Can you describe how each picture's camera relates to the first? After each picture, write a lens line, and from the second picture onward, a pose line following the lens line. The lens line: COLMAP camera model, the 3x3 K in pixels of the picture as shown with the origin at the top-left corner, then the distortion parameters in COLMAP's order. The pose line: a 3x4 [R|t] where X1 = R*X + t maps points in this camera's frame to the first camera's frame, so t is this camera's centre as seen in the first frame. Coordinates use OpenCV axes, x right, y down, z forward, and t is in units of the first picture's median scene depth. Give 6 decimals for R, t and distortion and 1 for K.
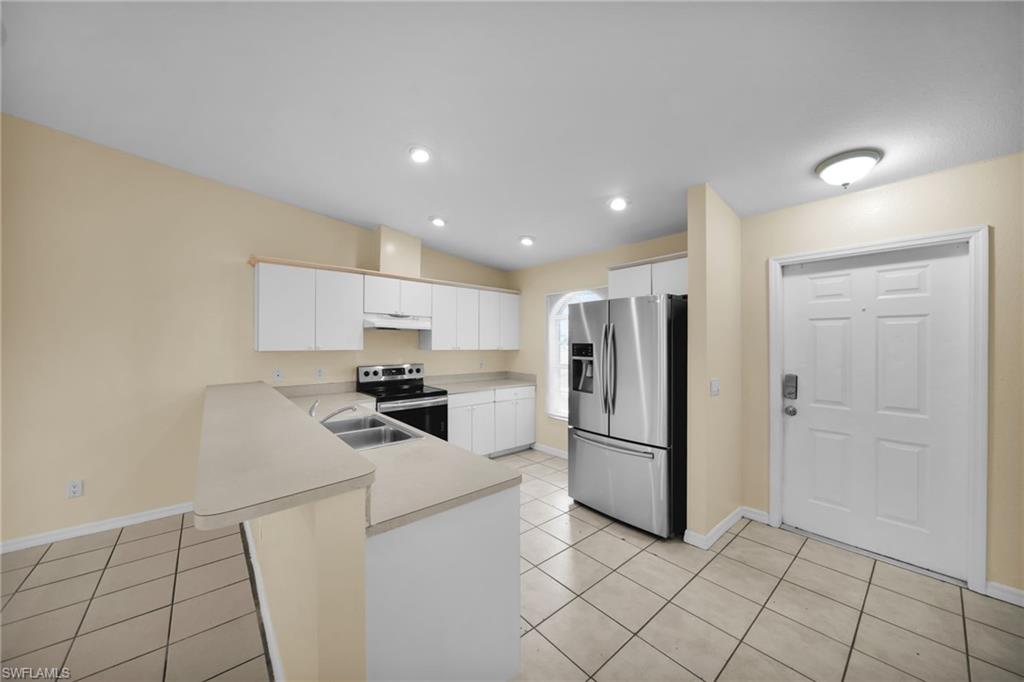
lens RADIAL K [[358.0, 0, 521.1], [0, 358.0, 337.7], [0, 0, 1]] dist [0.002236, -0.000021]
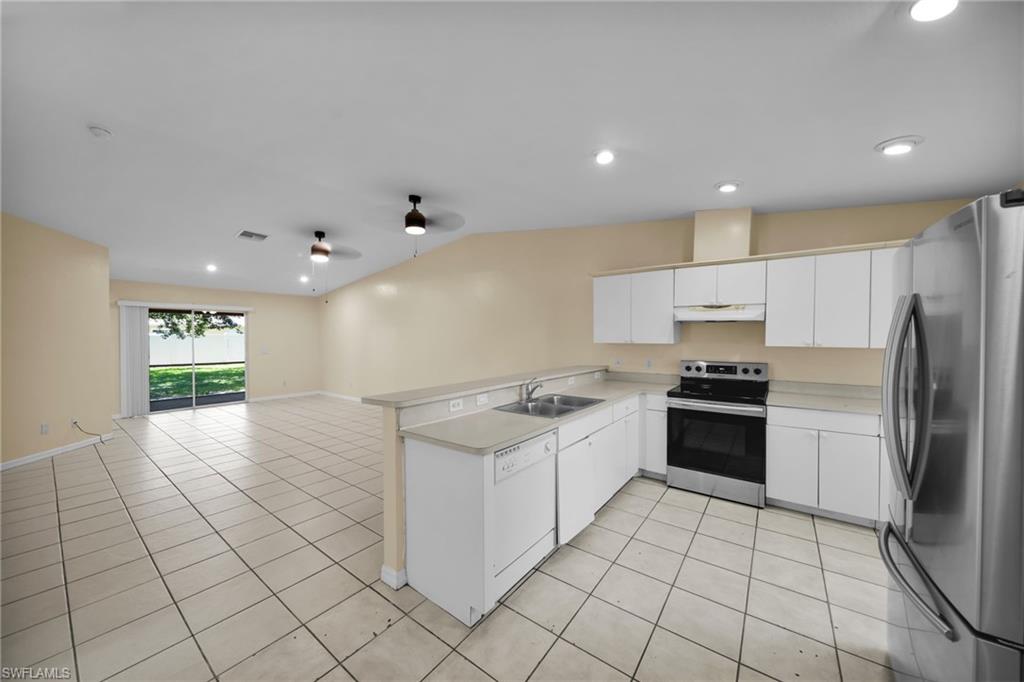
lens RADIAL K [[358.0, 0, 512.6], [0, 358.0, 344.9], [0, 0, 1]] dist [0.002236, -0.000021]
pose [[0.203108, 0.019138, -0.978969, 0.421524], [0.012483, 0.999677, 0.022133, 0.008330], [0.979077, -0.016716, 0.202803, 0.323499]]
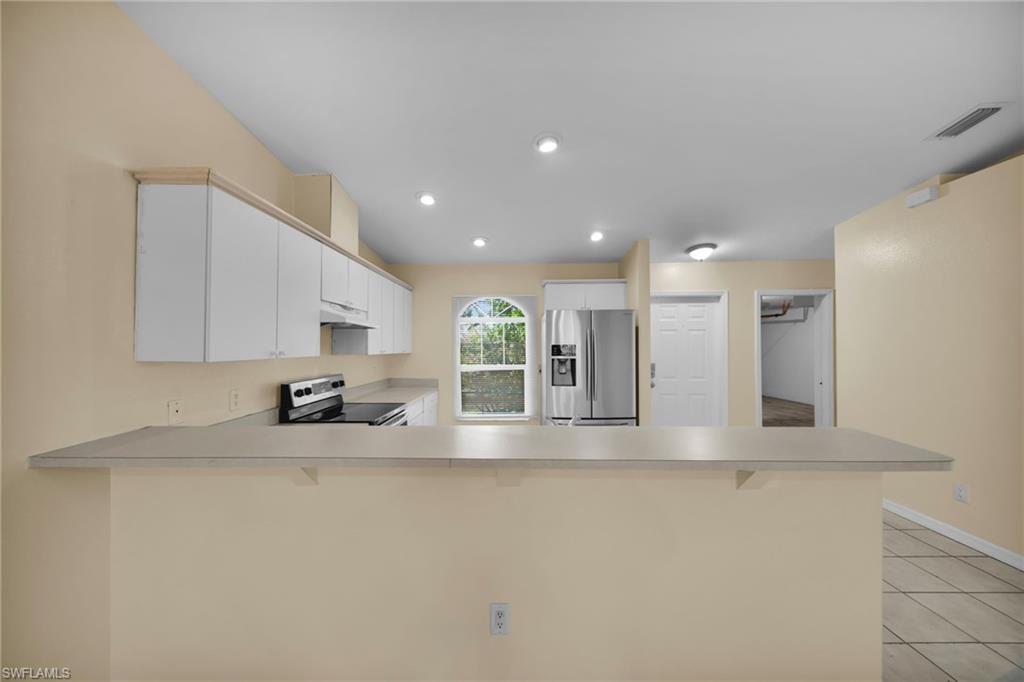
lens RADIAL K [[358.0, 0, 521.3], [0, 358.0, 341.4], [0, 0, 1]] dist [0.002236, -0.000021]
pose [[0.656882, 0.003819, 0.753984, -0.644586], [-0.005329, 0.999986, -0.000421, 0.004879], [-0.753975, -0.003741, 0.656893, 0.265693]]
